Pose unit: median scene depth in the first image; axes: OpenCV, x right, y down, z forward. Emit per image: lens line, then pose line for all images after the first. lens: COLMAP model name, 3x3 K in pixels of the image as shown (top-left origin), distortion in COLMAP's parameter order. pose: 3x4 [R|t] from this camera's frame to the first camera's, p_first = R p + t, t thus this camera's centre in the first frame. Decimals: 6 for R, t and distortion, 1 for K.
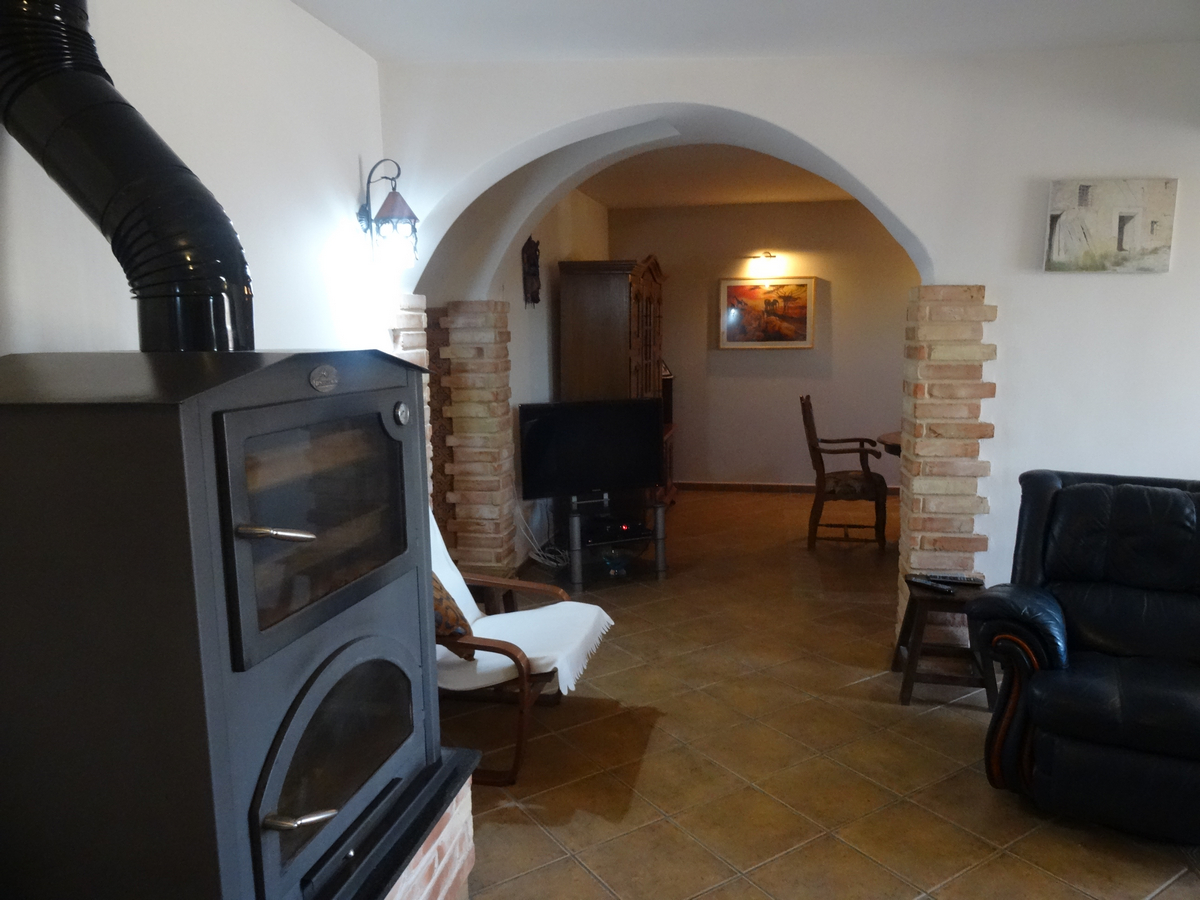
lens RADIAL K [[858.0, 0, 601.5], [0, 858.0, 449.0], [0, 0, 1]] dist [0.001782, -0.008242]
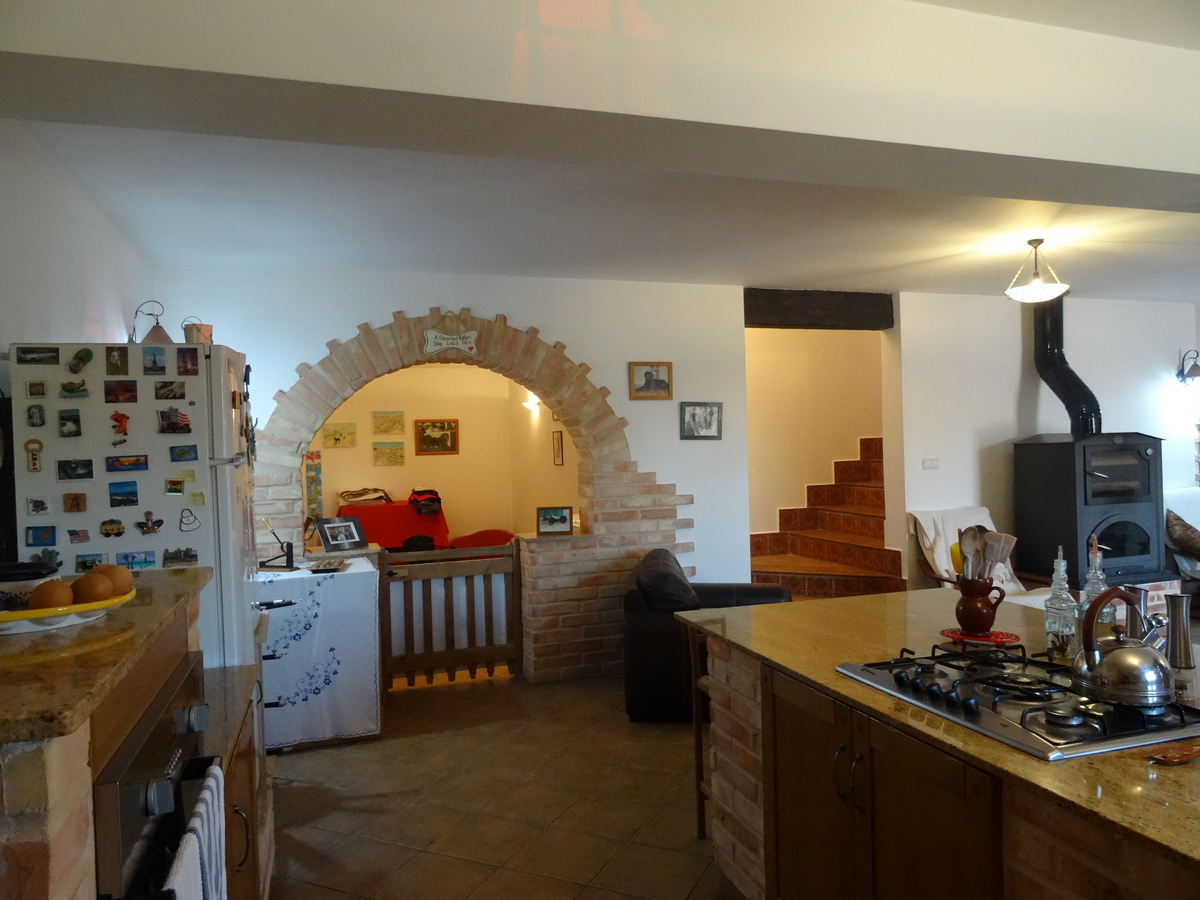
lens RADIAL K [[865.5, 0, 600.0], [0, 865.5, 450.0], [0, 0, 1]] dist [0.003541, 0.001292]
pose [[0.524472, 0.013609, -0.851319, 1.678340], [-0.099233, 0.994035, -0.045243, 0.350180], [0.845625, 0.108208, 0.522694, -2.832860]]
